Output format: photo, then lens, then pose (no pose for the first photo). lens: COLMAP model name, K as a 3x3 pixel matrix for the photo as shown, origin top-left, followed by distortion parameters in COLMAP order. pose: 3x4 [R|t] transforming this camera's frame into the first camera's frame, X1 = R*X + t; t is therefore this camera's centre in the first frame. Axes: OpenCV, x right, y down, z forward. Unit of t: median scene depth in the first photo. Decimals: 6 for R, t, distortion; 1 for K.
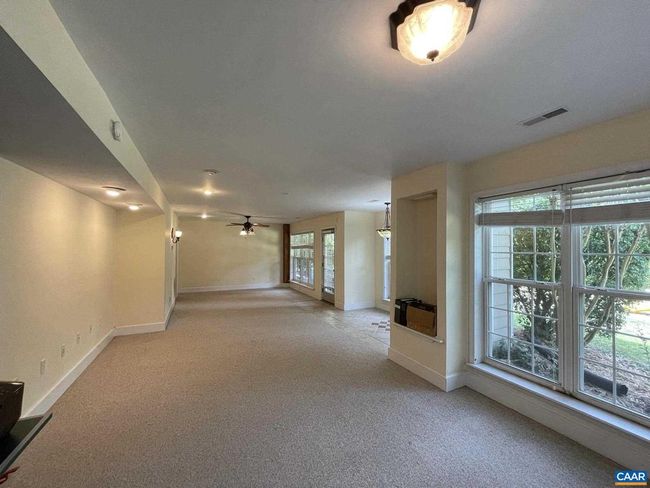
lens RADIAL K [[266.0, 0, 325.0], [0, 266.0, 244.0], [0, 0, 1]] dist [-0.002321, -0.000715]
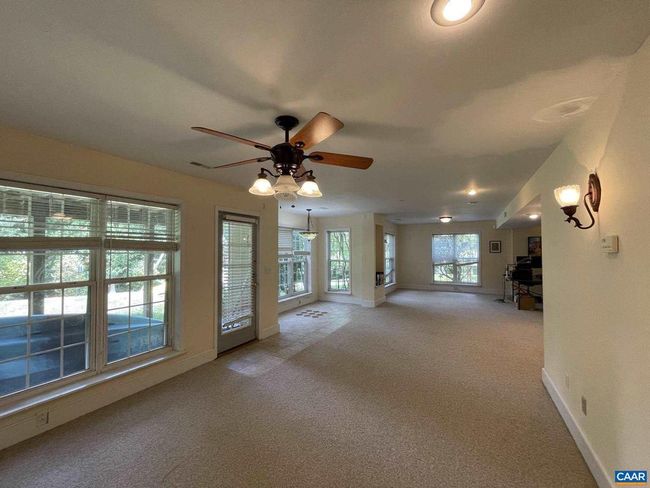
lens RADIAL K [[266.0, 0, 325.0], [0, 266.0, 244.0], [0, 0, 1]] dist [-0.002321, -0.000715]
pose [[-0.577400, 0.016514, 0.816295, -0.512378], [-0.014332, 0.999436, -0.030357, 0.019820], [-0.816336, -0.029227, -0.576838, 1.110709]]
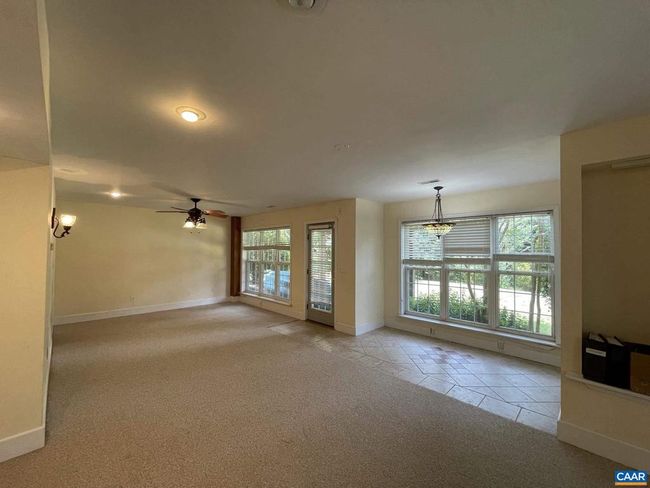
lens RADIAL K [[266.0, 0, 325.0], [0, 266.0, 244.0], [0, 0, 1]] dist [-0.002321, -0.000715]
pose [[0.944063, 0.010987, 0.329581, -0.205224], [-0.009178, 0.999933, -0.007042, 0.005712], [-0.329636, 0.003623, 0.944101, 0.289767]]
